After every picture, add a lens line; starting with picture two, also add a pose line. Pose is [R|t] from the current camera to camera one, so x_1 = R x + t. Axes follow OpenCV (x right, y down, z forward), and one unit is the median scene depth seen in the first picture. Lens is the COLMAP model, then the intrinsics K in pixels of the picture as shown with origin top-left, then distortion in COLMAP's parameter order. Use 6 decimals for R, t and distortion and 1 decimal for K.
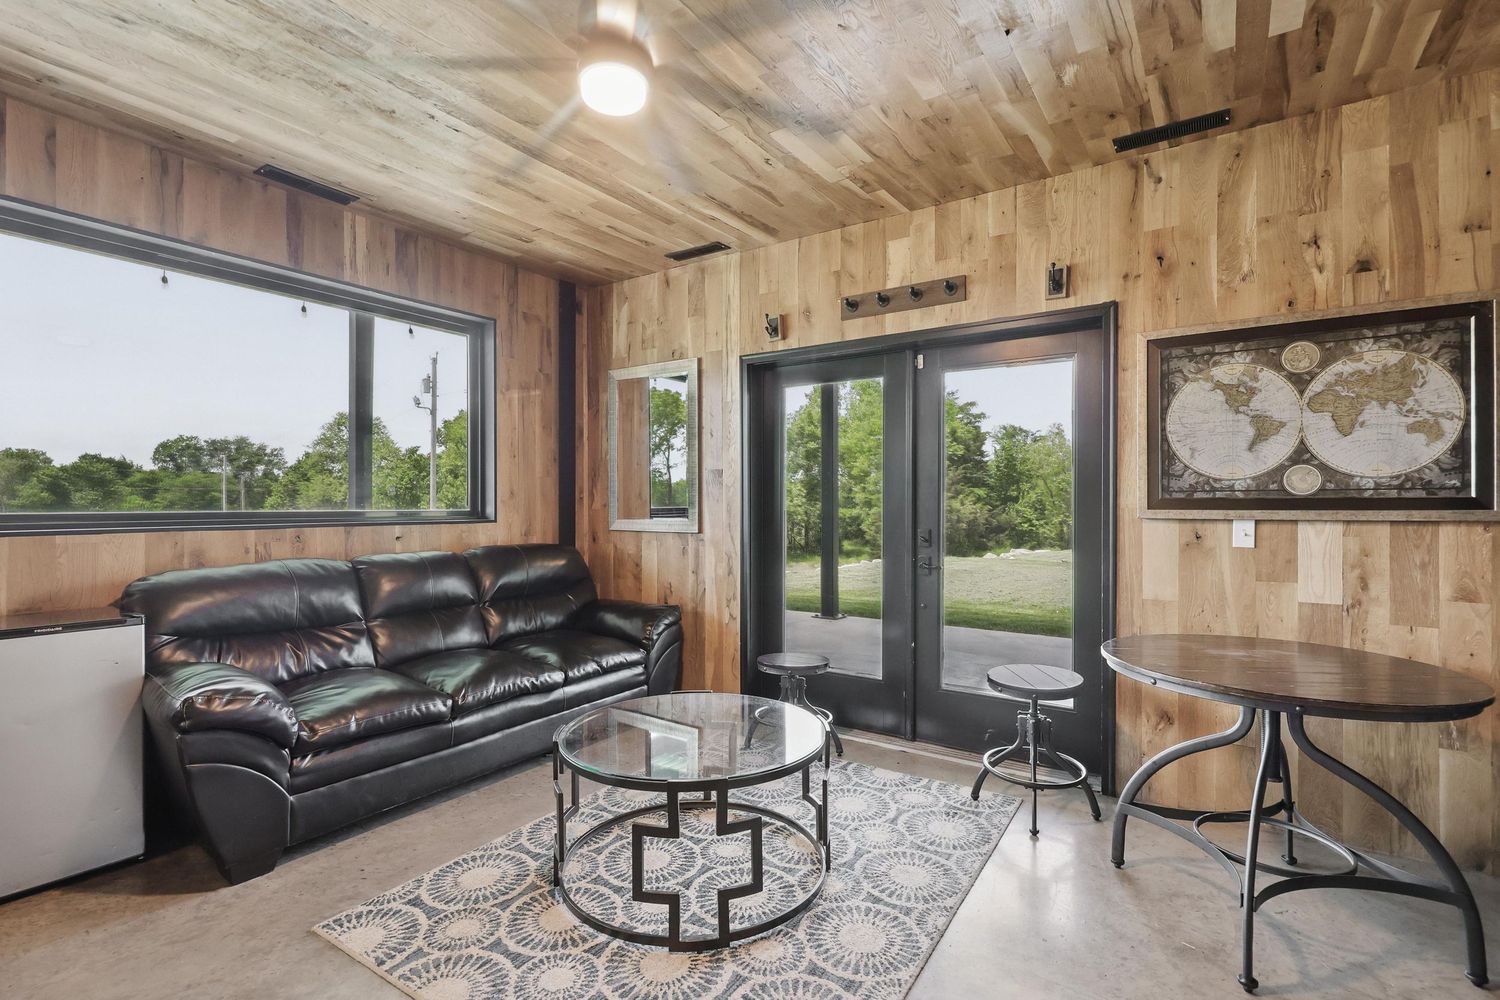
lens RADIAL K [[686.2, 0, 750.0], [0, 686.2, 500.0], [0, 0, 1]] dist [-0.002793, -0.000608]
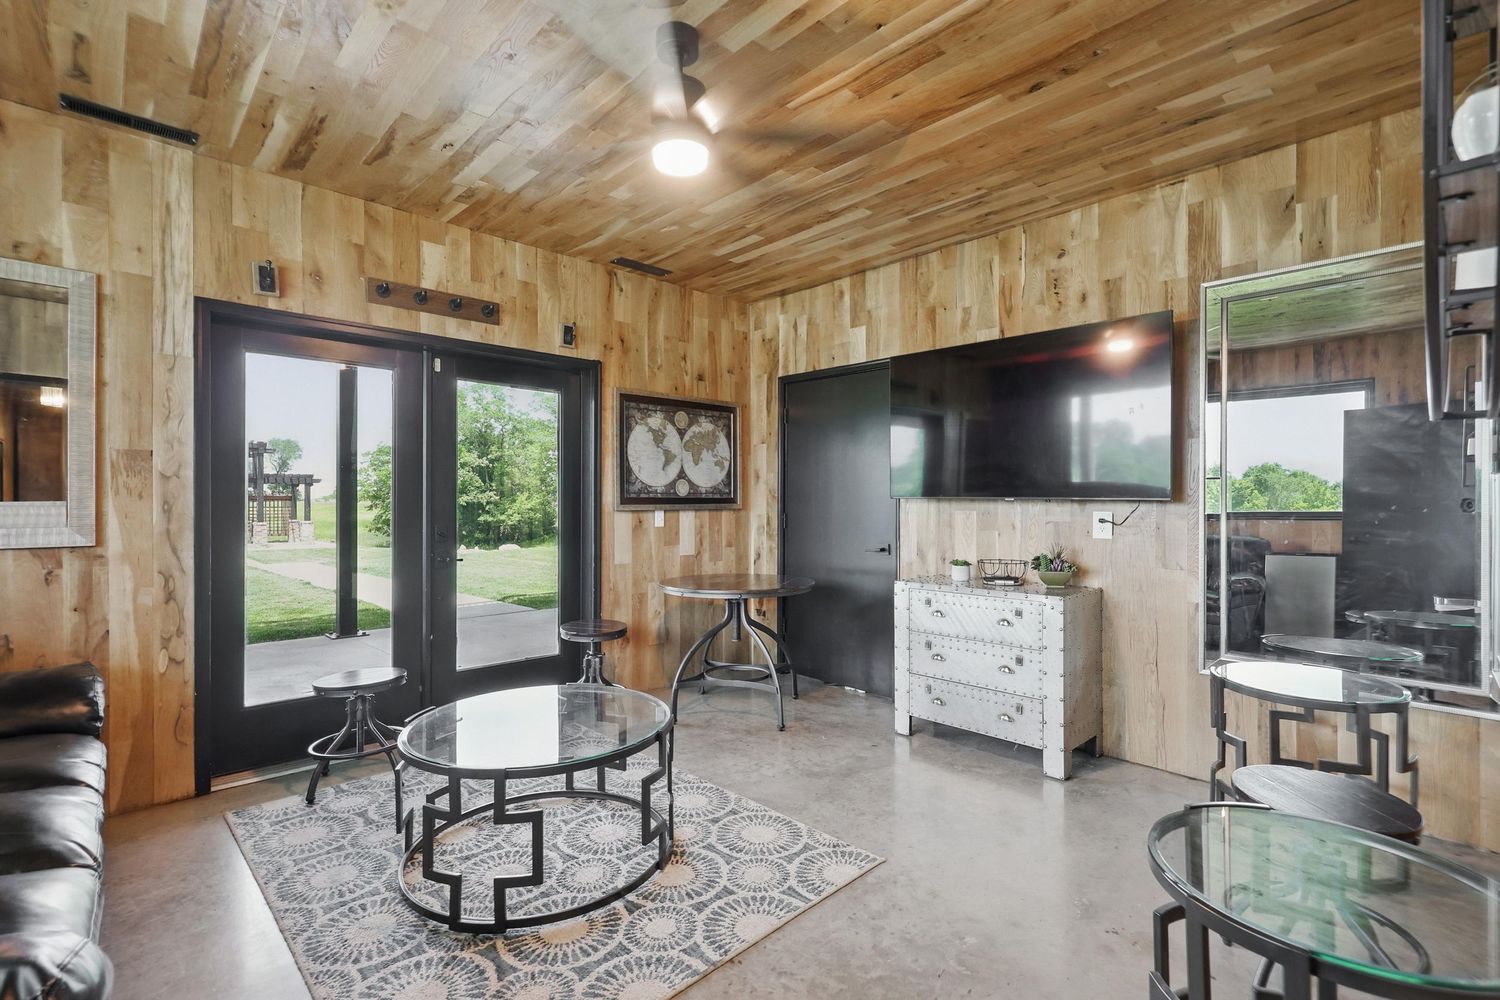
lens RADIAL K [[690.1, 0, 751.4], [0, 690.1, 490.8], [0, 0, 1]] dist [-0.000160, 0.000170]
pose [[0.217475, 0.013625, 0.975971, -0.872669], [-0.007109, 0.999898, -0.012375, -0.000183], [-0.976040, -0.004247, 0.217549, 0.394792]]
